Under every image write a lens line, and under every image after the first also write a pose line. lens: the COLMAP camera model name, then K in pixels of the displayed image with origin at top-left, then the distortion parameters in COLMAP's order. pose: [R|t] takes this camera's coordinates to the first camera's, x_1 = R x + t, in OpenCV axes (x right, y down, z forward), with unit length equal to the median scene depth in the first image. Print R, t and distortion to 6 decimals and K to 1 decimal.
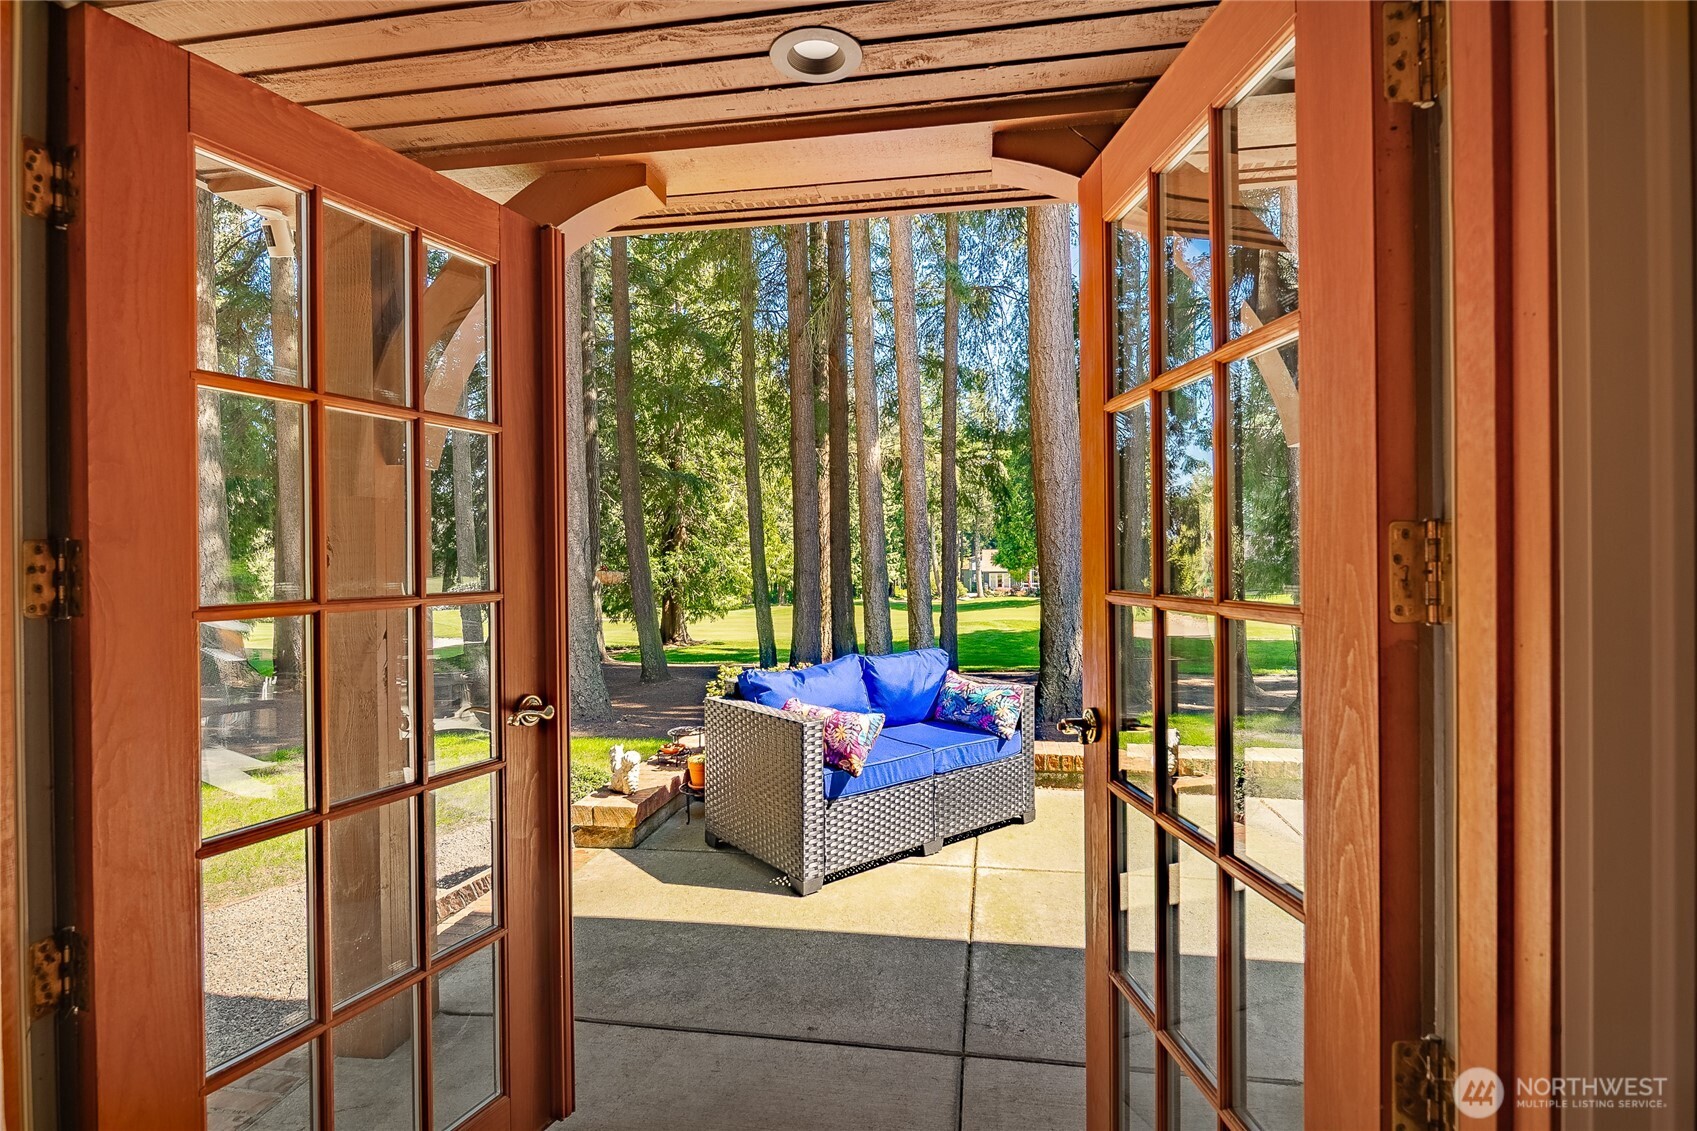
lens RADIAL K [[857.1, 0, 853.0], [0, 857.1, 560.6], [0, 0, 1]] dist [-0.000239, 0.000082]
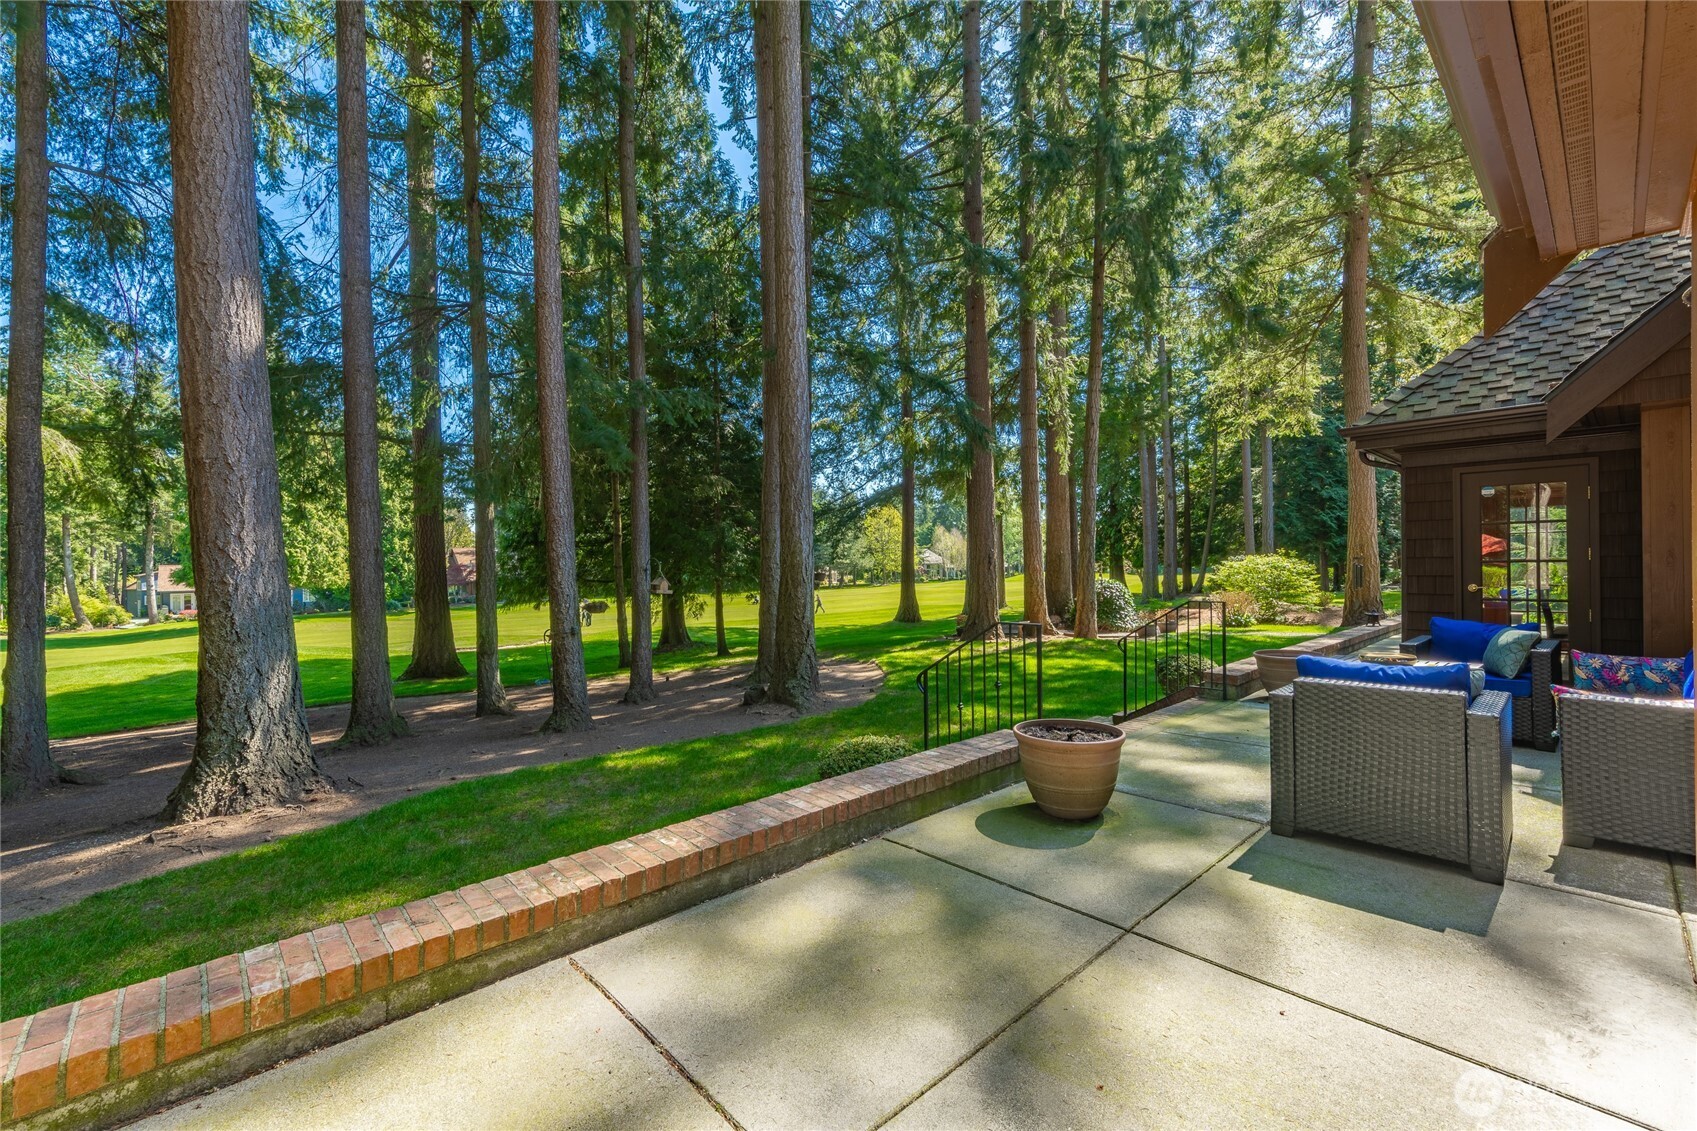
lens RADIAL K [[708.7, 0, 853.8], [0, 708.7, 570.6], [0, 0, 1]] dist [-0.002780, -0.000157]
pose [[0.609290, -0.002532, 0.792944, 0.052322], [0.008379, 0.999960, -0.003245, 0.000356], [-0.792903, 0.008621, 0.609286, 0.141739]]
